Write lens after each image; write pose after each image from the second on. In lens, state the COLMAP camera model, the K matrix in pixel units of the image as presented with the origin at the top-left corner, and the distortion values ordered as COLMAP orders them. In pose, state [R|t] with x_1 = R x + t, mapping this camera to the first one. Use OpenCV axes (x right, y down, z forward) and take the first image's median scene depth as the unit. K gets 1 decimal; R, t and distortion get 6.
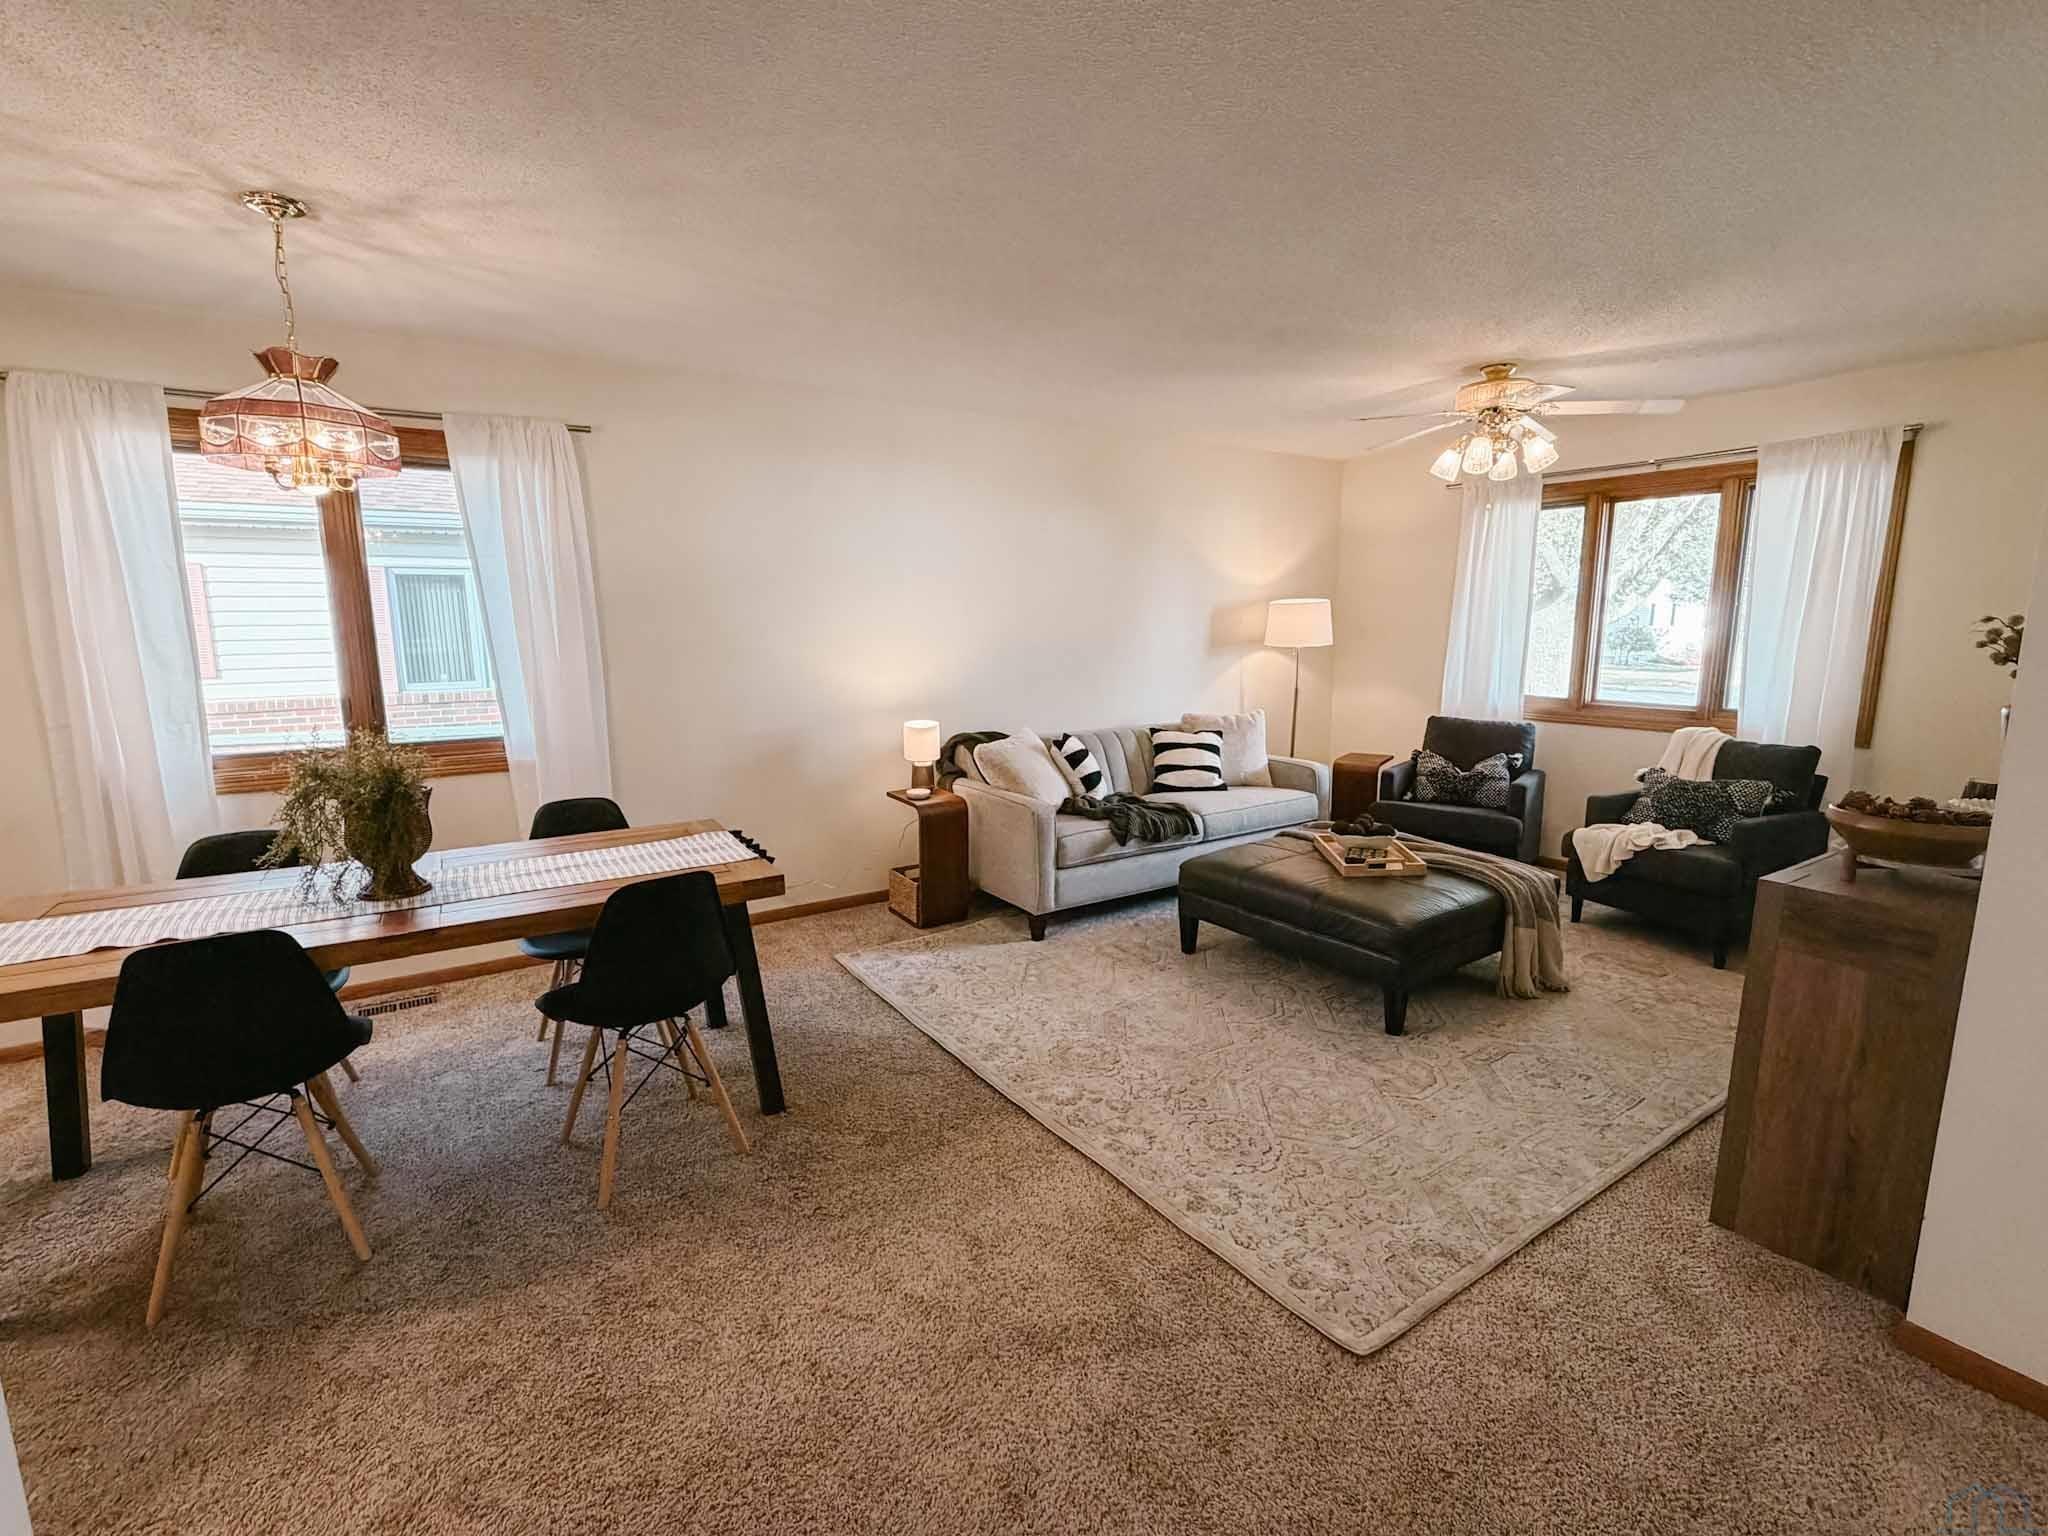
lens RADIAL K [[919.5, 0, 1024.0], [0, 919.5, 768.0], [0, 0, 1]] dist [-0.001182, -0.000178]
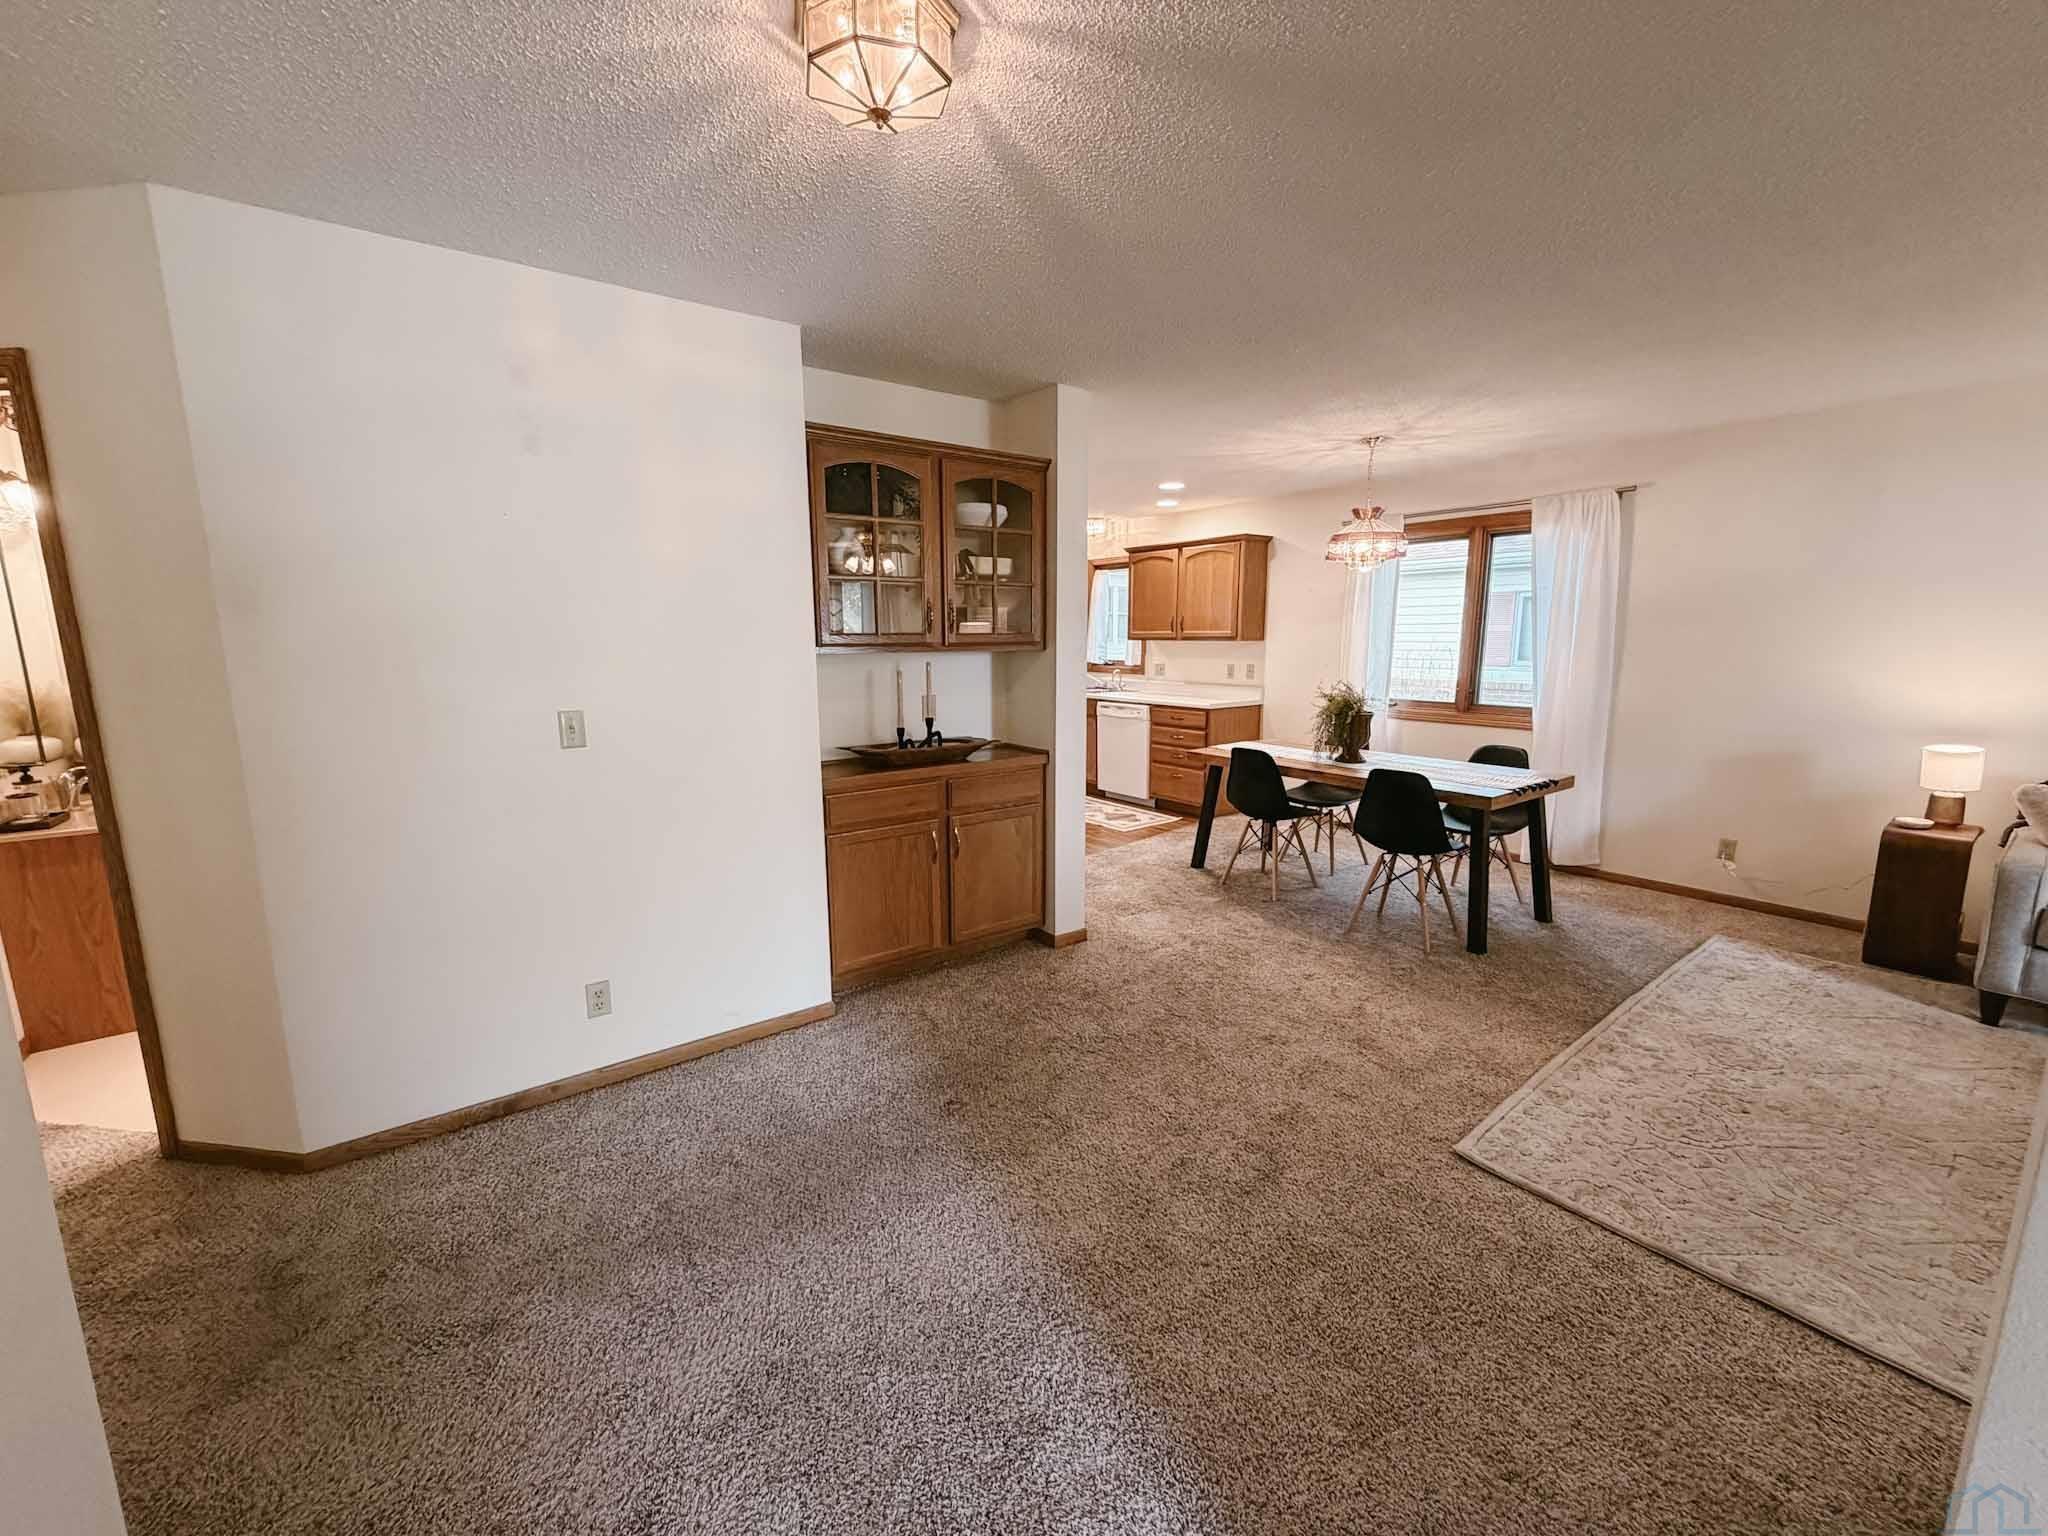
lens RADIAL K [[817.8, 0, 1024.0], [0, 817.8, 768.0], [0, 0, 1]] dist [-0.000789, 0.000060]
pose [[0.062708, 0.163804, -0.984498, 1.029664], [-0.157592, 0.975689, 0.152300, -0.013272], [0.985511, 0.145598, 0.086997, 0.111445]]
